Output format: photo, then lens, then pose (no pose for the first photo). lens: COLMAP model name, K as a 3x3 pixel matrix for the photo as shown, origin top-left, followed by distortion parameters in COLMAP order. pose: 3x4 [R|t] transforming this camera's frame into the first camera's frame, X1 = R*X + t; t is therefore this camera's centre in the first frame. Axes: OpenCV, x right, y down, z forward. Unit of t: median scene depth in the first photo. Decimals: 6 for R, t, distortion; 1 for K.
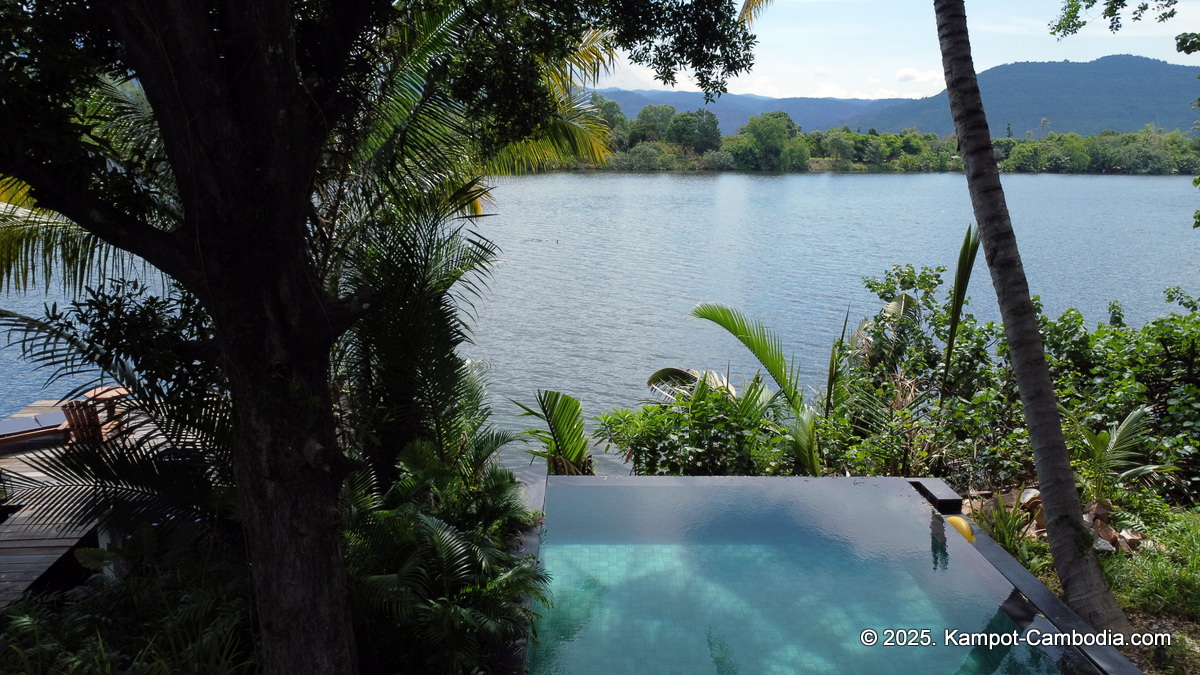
lens RADIAL K [[889.2, 0, 602.4], [0, 889.2, 329.6], [0, 0, 1]] dist [-0.031300, -0.001525]
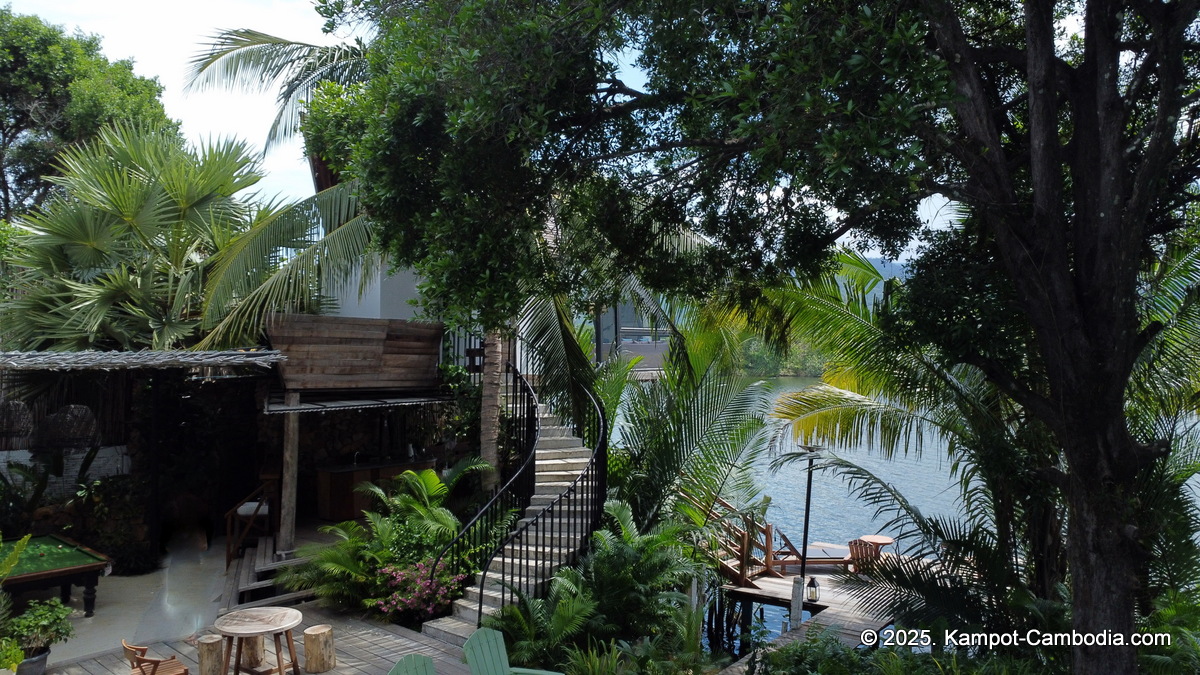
lens RADIAL K [[889.2, 0, 602.4], [0, 889.2, 329.6], [0, 0, 1]] dist [-0.031300, -0.001525]
pose [[0.748534, -0.020860, -0.662768, 0.026646], [-0.134660, 0.973896, -0.182739, 0.186759], [0.649279, 0.226035, 0.726185, -0.843187]]
